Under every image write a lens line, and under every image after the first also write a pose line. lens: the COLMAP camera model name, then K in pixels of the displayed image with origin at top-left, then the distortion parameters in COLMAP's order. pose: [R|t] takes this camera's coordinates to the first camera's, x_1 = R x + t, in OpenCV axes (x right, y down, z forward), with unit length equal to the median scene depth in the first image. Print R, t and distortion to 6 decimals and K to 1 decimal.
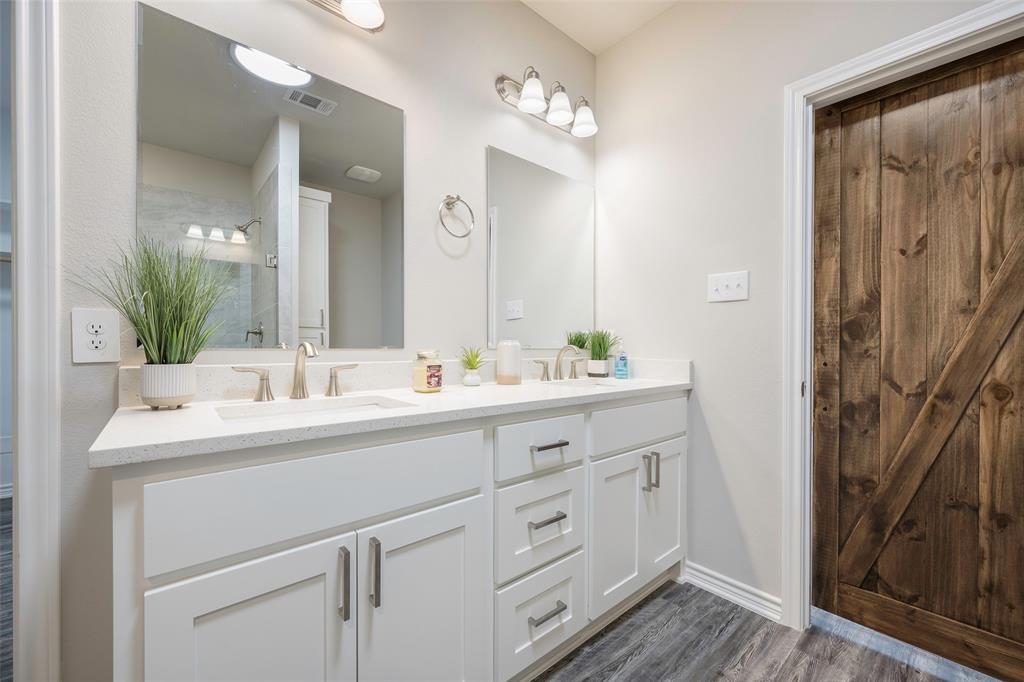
lens RADIAL K [[410.4, 0, 512.0], [0, 410.4, 341.0], [0, 0, 1]] dist [-0.000290, 0.000001]
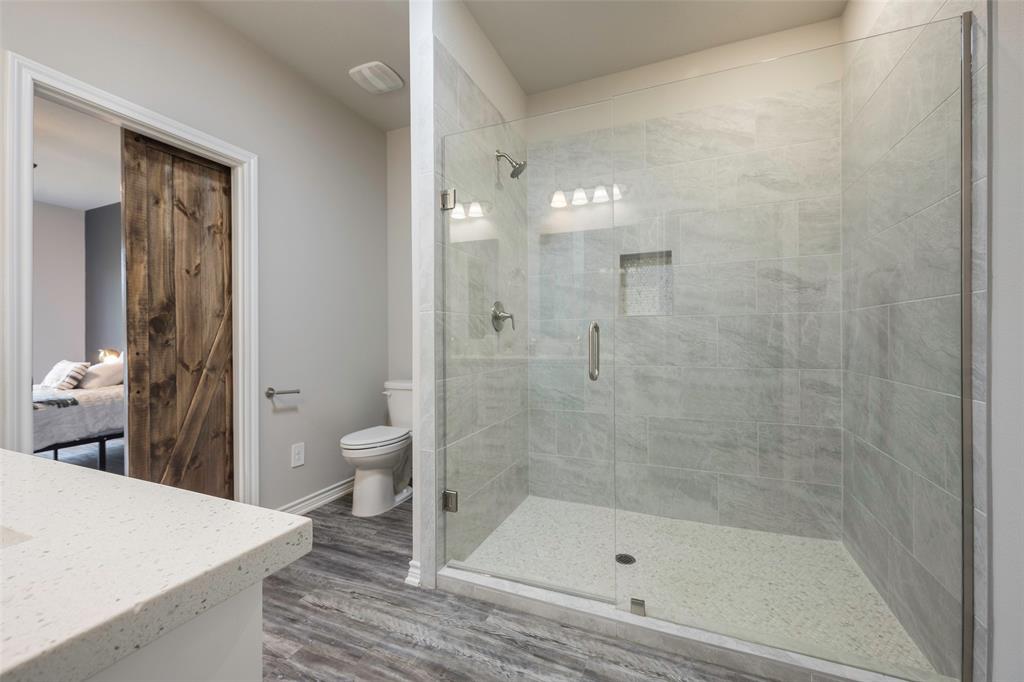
lens RADIAL K [[410.4, 0, 512.0], [0, 410.4, 341.0], [0, 0, 1]] dist [-0.000290, 0.000001]
pose [[-0.444766, -0.007907, 0.895612, -0.795289], [0.004404, 0.999930, 0.011015, 0.012716], [-0.895636, 0.008843, -0.444700, 0.597247]]
